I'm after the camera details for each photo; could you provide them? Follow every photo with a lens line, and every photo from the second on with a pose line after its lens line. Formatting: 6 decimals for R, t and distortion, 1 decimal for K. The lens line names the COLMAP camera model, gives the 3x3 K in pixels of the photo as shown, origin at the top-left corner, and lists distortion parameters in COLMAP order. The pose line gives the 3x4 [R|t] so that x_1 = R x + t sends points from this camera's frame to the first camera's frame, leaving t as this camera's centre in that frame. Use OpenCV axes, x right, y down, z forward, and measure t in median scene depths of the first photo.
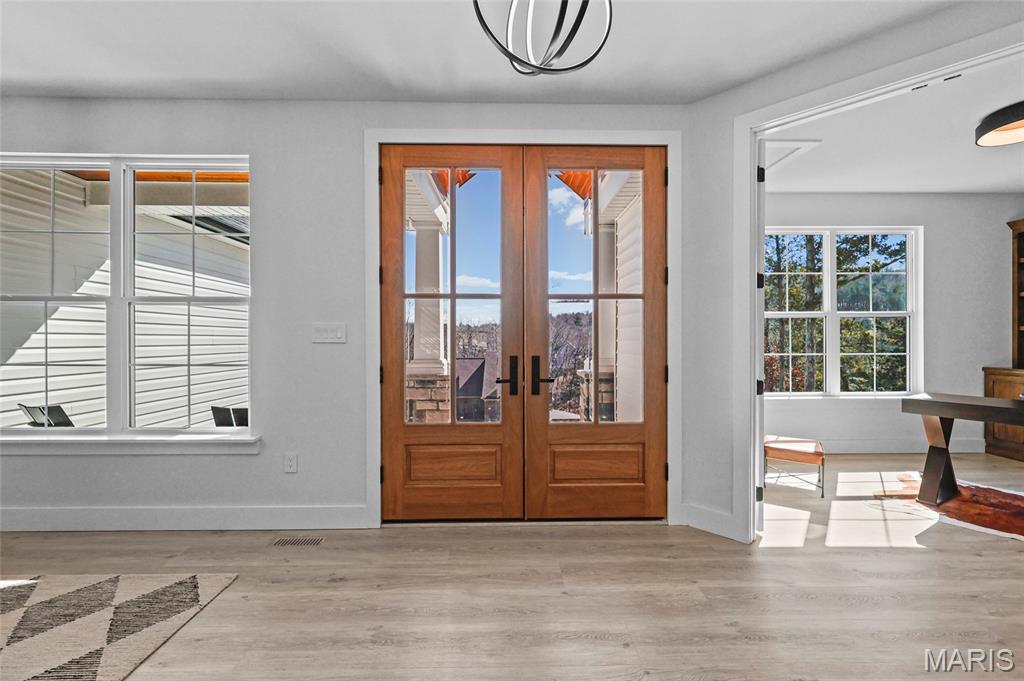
lens RADIAL K [[417.7, 0, 512.4], [0, 417.7, 343.8], [0, 0, 1]] dist [0.000435, 0.000146]
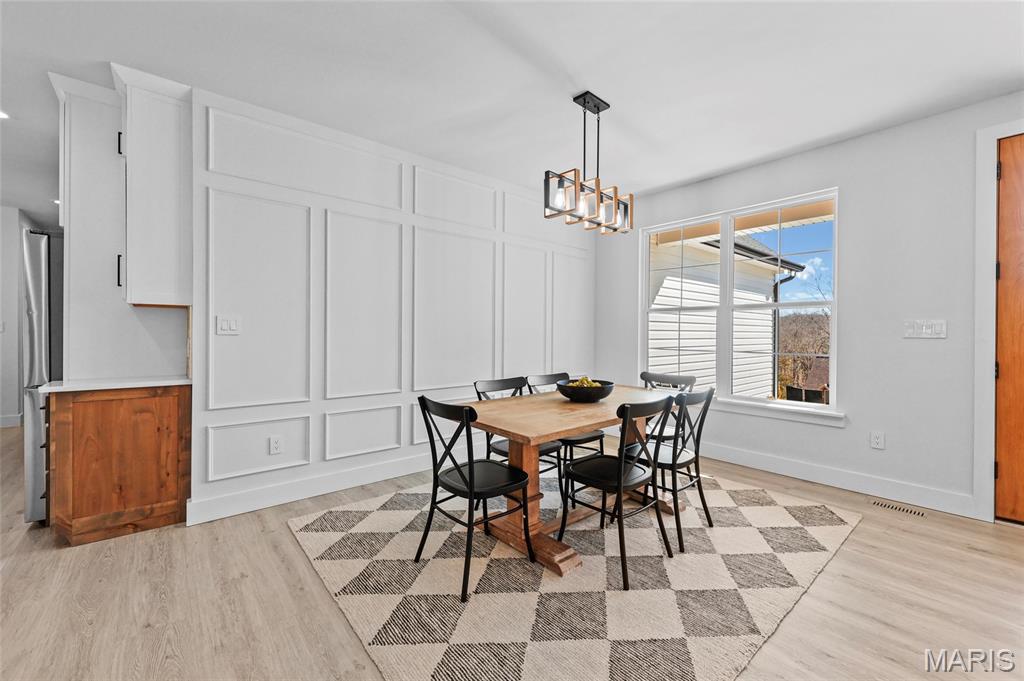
lens RADIAL K [[416.8, 0, 513.2], [0, 416.8, 338.7], [0, 0, 1]] dist [0.000345, -0.000098]
pose [[0.630886, 0.011949, -0.775784, -0.267293], [-0.008690, 0.999928, 0.008335, -0.000248], [0.775827, 0.001483, 0.630944, -0.523452]]
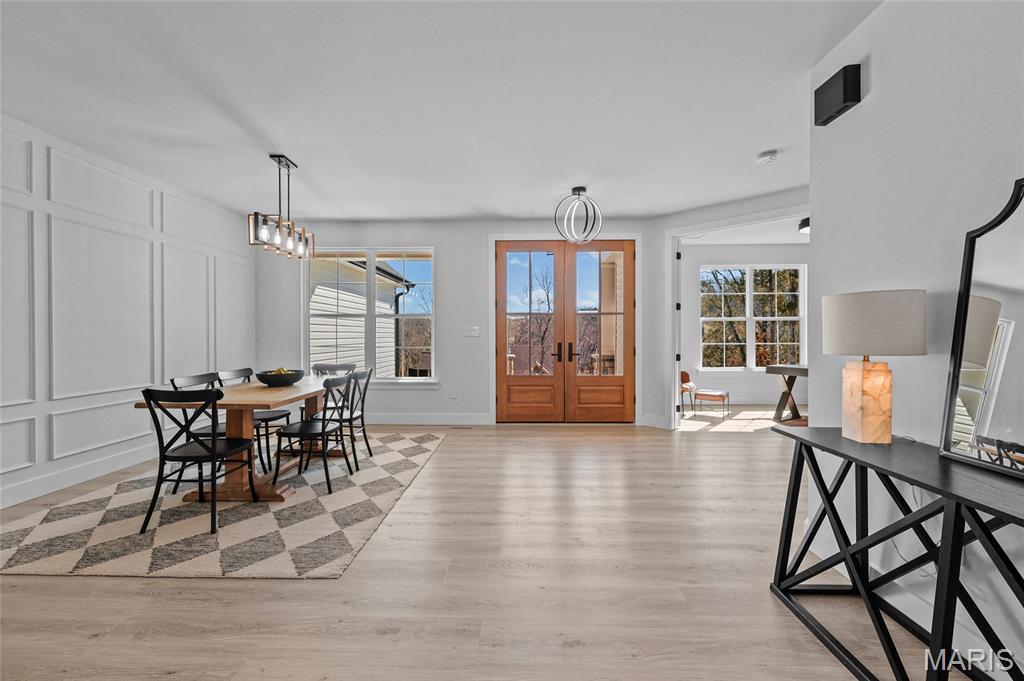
lens RADIAL K [[413.4, 0, 511.6], [0, 413.4, 337.7], [0, 0, 1]] dist [0.001698, 0.000206]
pose [[0.998972, 0.000204, -0.045332, -0.141173], [-0.000165, 1.000000, 0.000847, 0.002468], [0.045332, -0.000838, 0.998972, -1.045770]]
